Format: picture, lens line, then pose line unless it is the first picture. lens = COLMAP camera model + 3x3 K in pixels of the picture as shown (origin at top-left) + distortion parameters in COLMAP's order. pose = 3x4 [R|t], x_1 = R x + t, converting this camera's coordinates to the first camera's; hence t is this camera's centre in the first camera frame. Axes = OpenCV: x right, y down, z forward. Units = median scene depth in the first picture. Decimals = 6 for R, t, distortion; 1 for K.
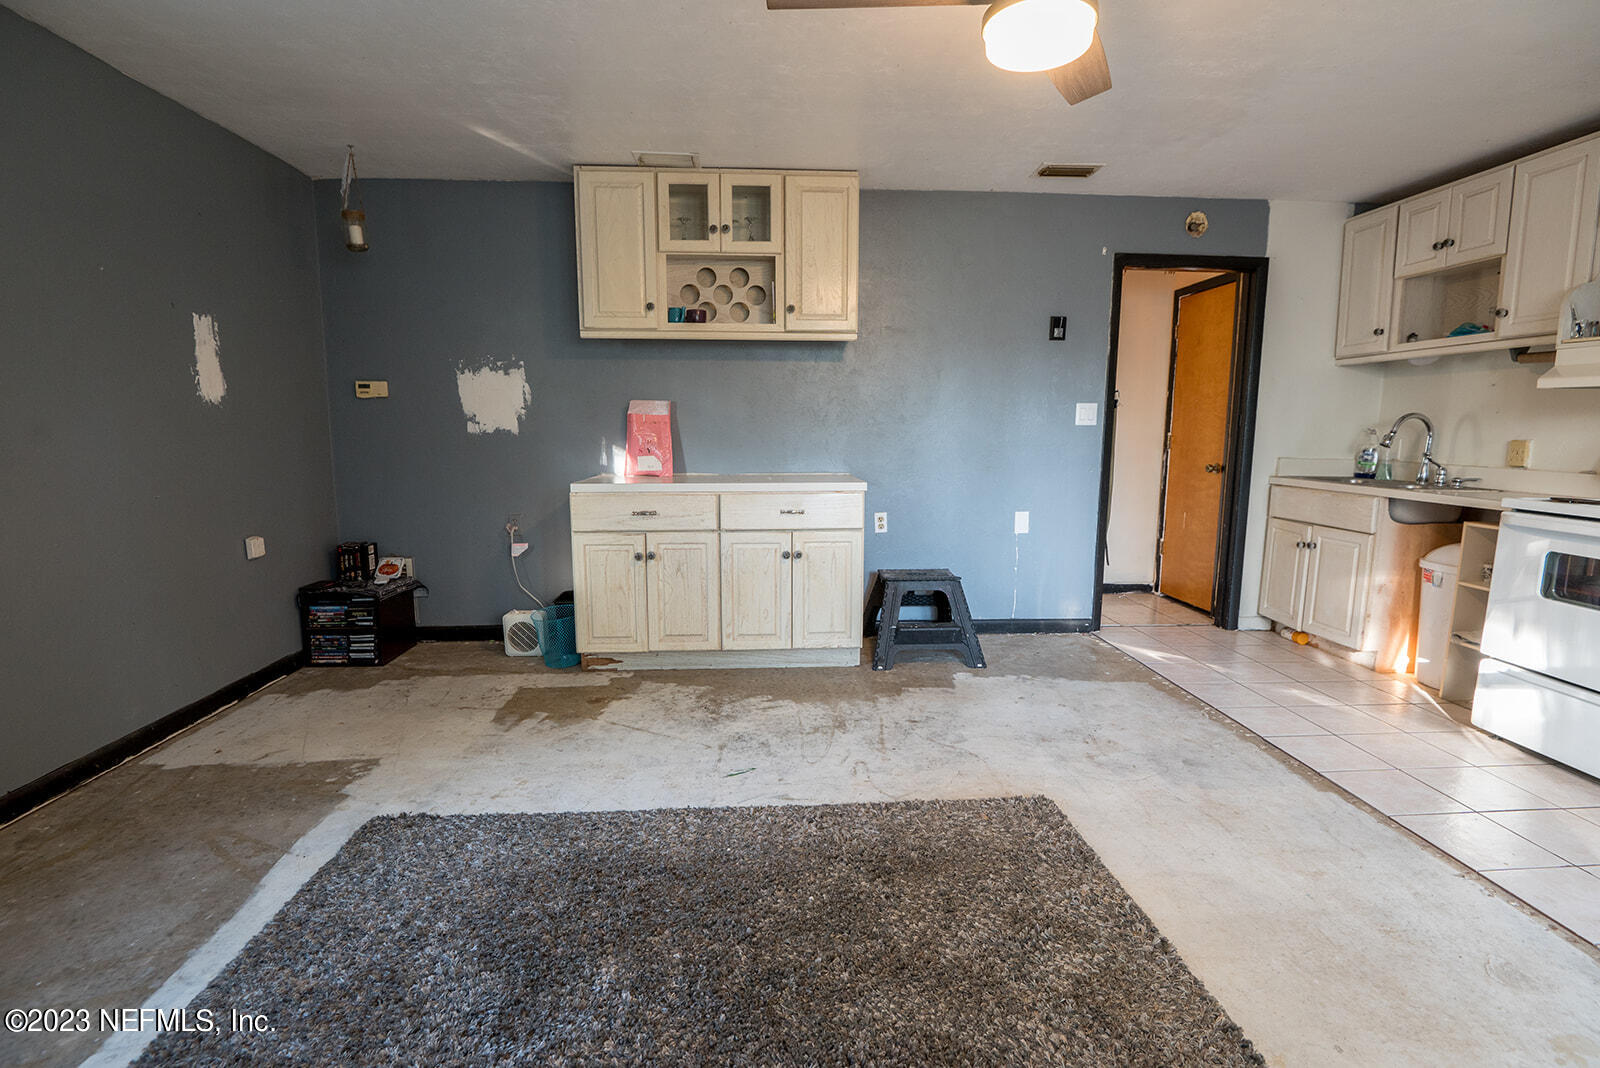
lens RADIAL K [[755.8, 0, 806.3], [0, 755.8, 537.3], [0, 0, 1]] dist [-0.000275, -0.014794]
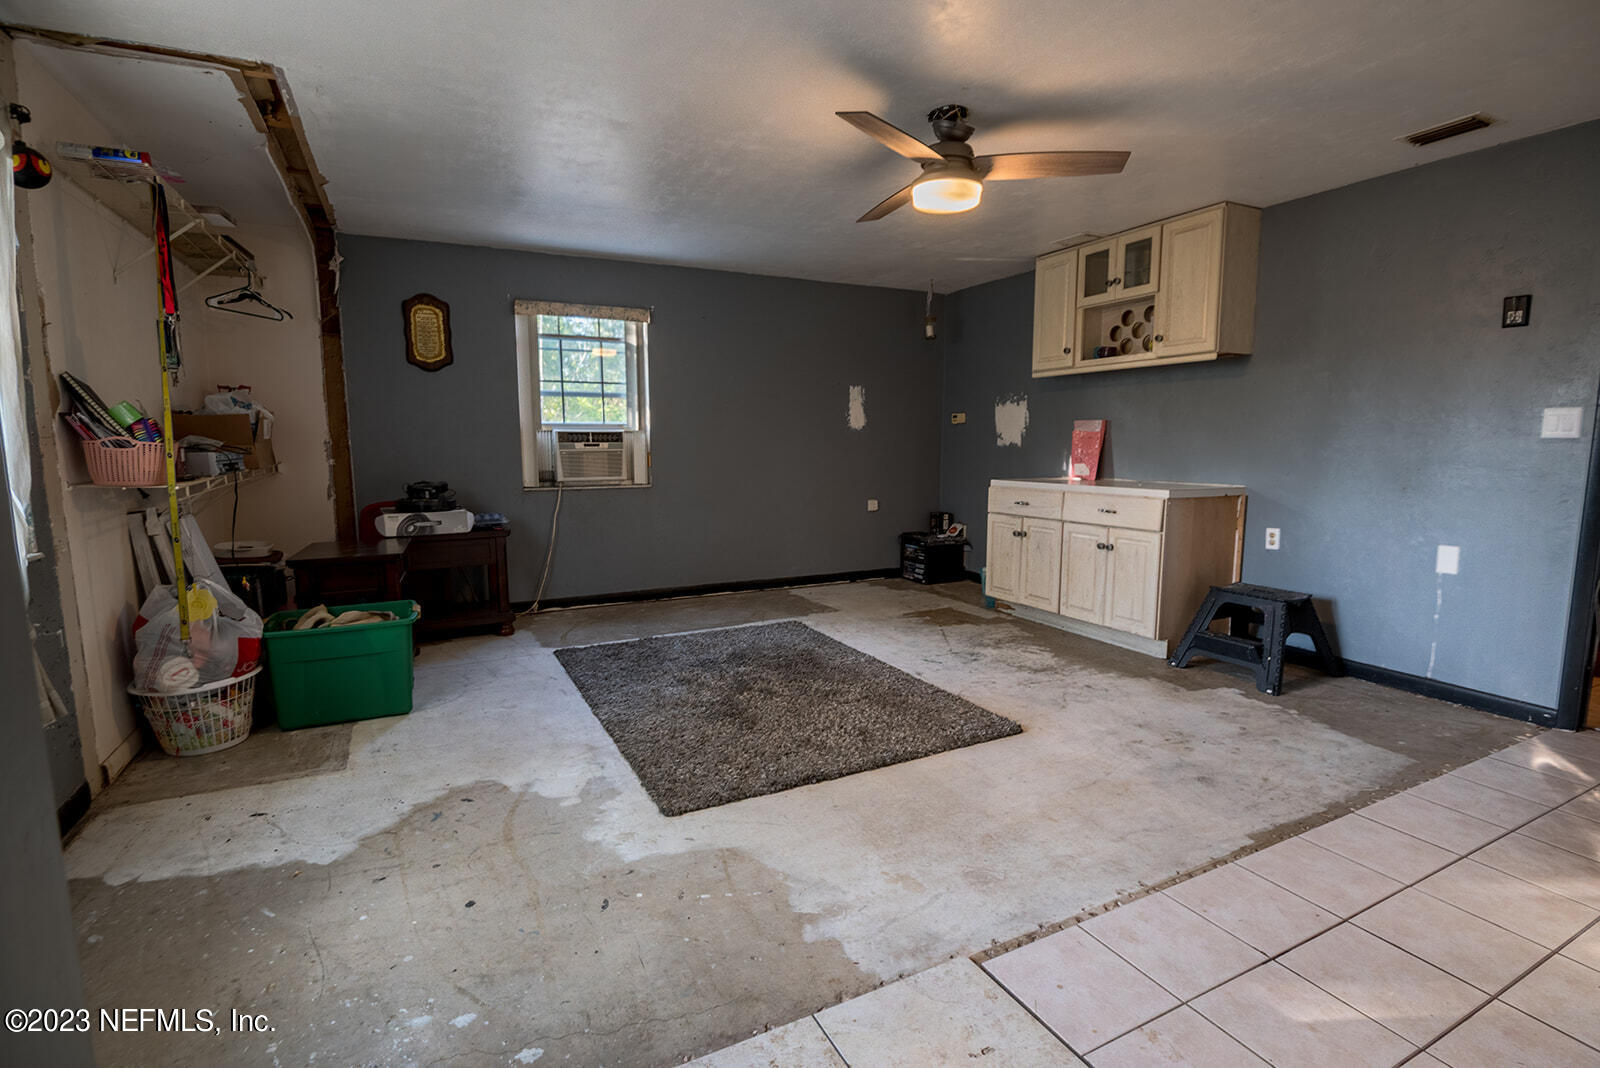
lens RADIAL K [[755.8, 0, 806.3], [0, 755.8, 537.3], [0, 0, 1]] dist [-0.000275, -0.014794]
pose [[0.396900, 0.112138, -0.910986, 0.862058], [-0.130248, 0.989346, 0.065037, -0.007532], [0.908573, 0.092841, 0.407277, 0.073421]]
